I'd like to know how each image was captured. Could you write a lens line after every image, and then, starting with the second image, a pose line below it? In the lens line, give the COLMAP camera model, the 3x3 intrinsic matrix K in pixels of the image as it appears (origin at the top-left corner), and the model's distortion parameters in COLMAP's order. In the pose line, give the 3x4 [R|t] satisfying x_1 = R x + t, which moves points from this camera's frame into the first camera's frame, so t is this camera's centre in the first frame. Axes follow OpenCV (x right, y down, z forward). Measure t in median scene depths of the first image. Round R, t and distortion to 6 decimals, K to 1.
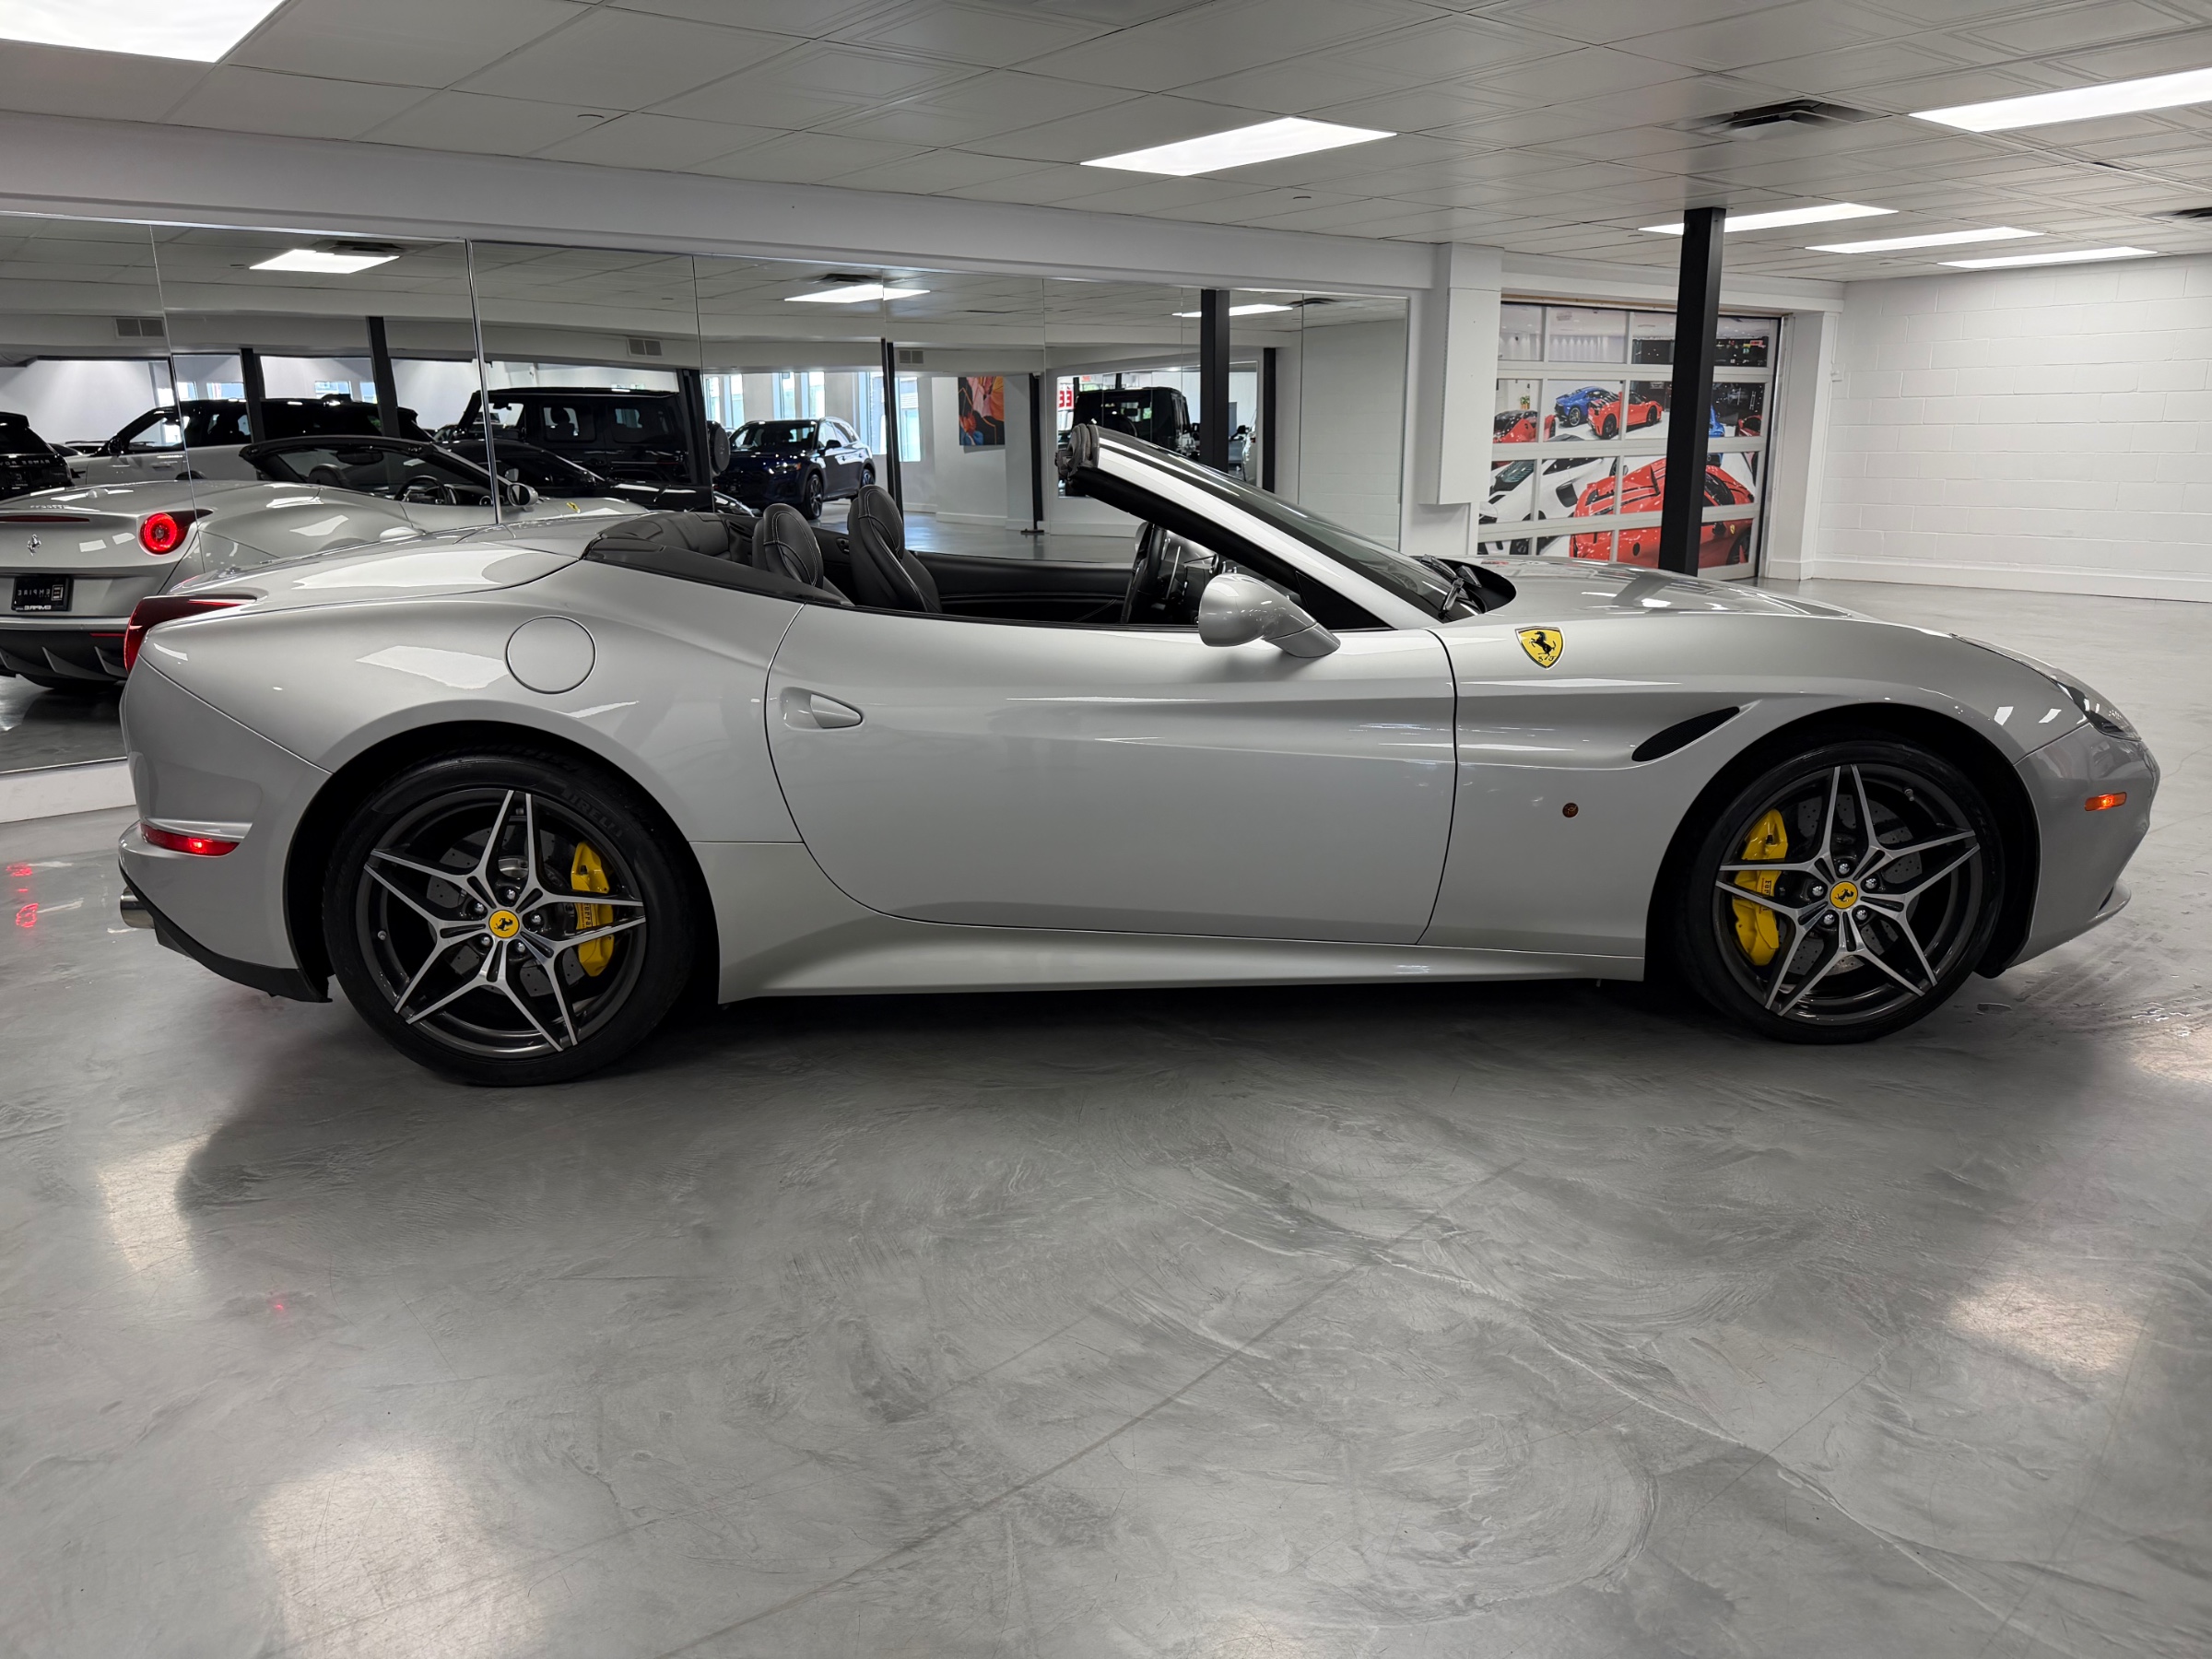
lens RADIAL K [[1640.7, 0, 1106.0], [0, 1640.7, 829.5], [0, 0, 1]] dist [0.175377, -0.381236]
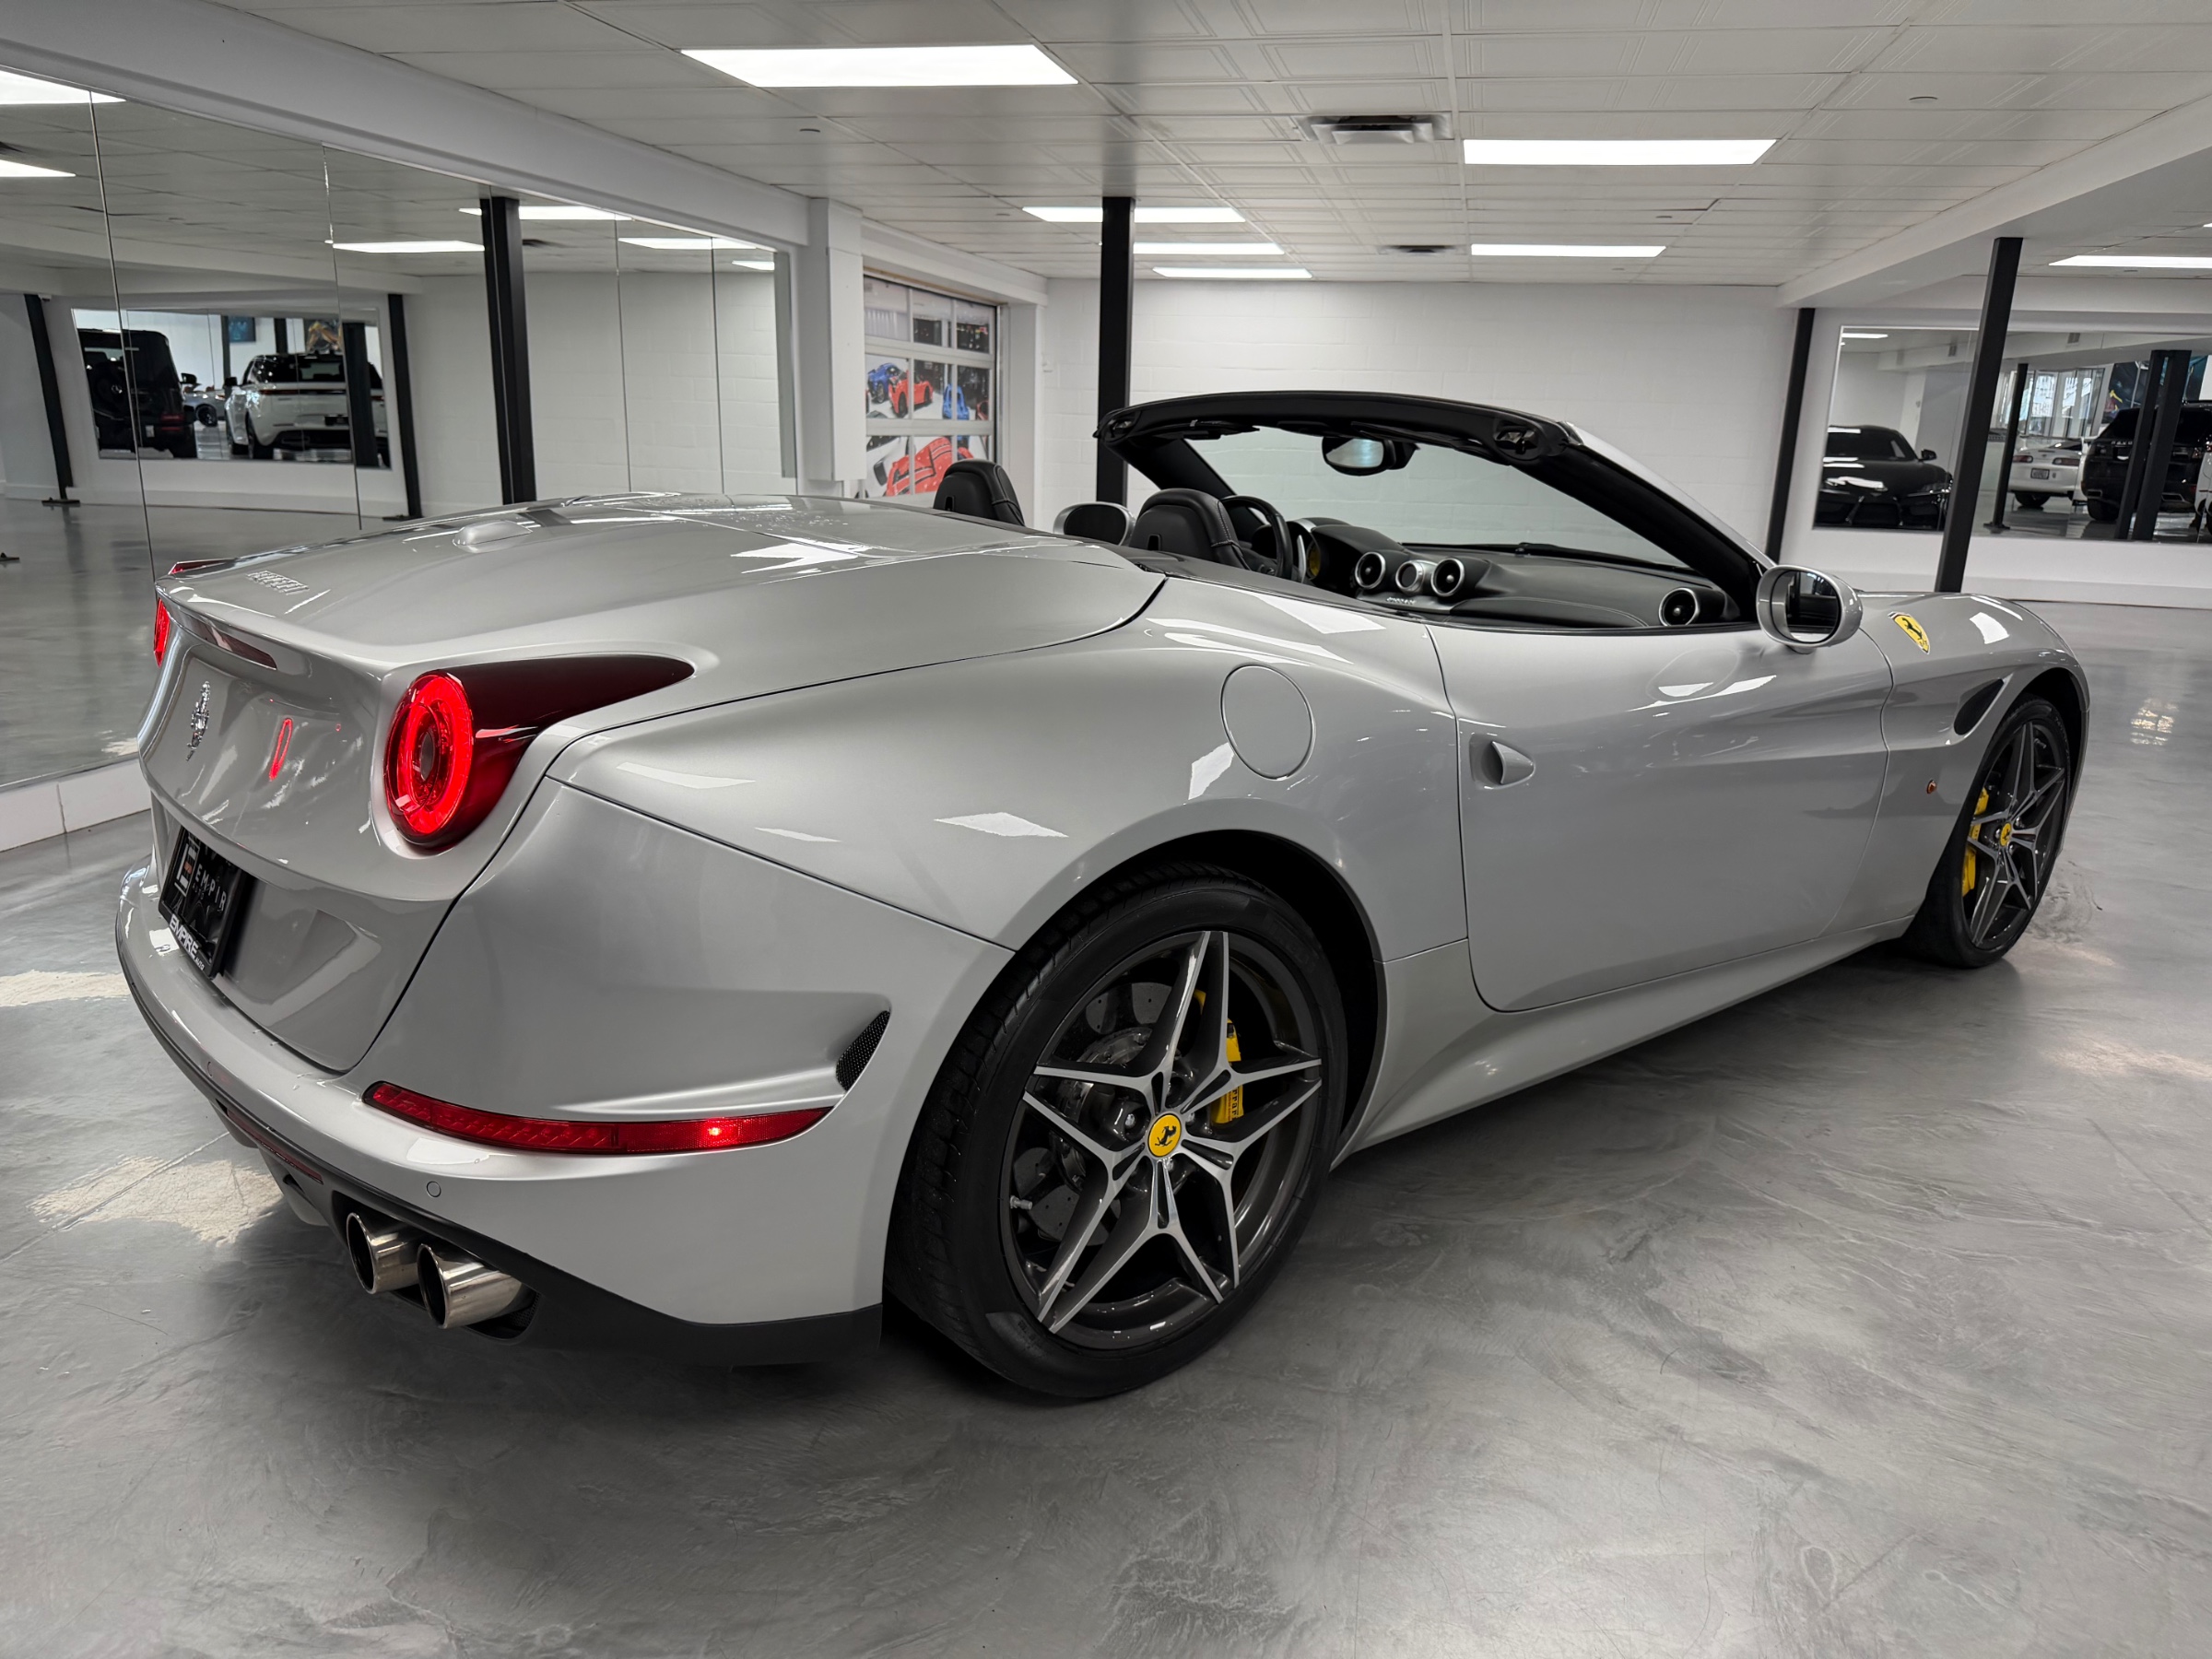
lens RADIAL K [[1647.2, 0, 1106.0], [0, 1647.2, 829.5], [0, 0, 1]] dist [0.089530, -0.115993]
pose [[0.769374, -0.122100, 0.627021, -0.256483], [0.111413, 0.992167, 0.056497, -0.033852], [-0.629008, 0.026391, 0.776951, 0.168824]]
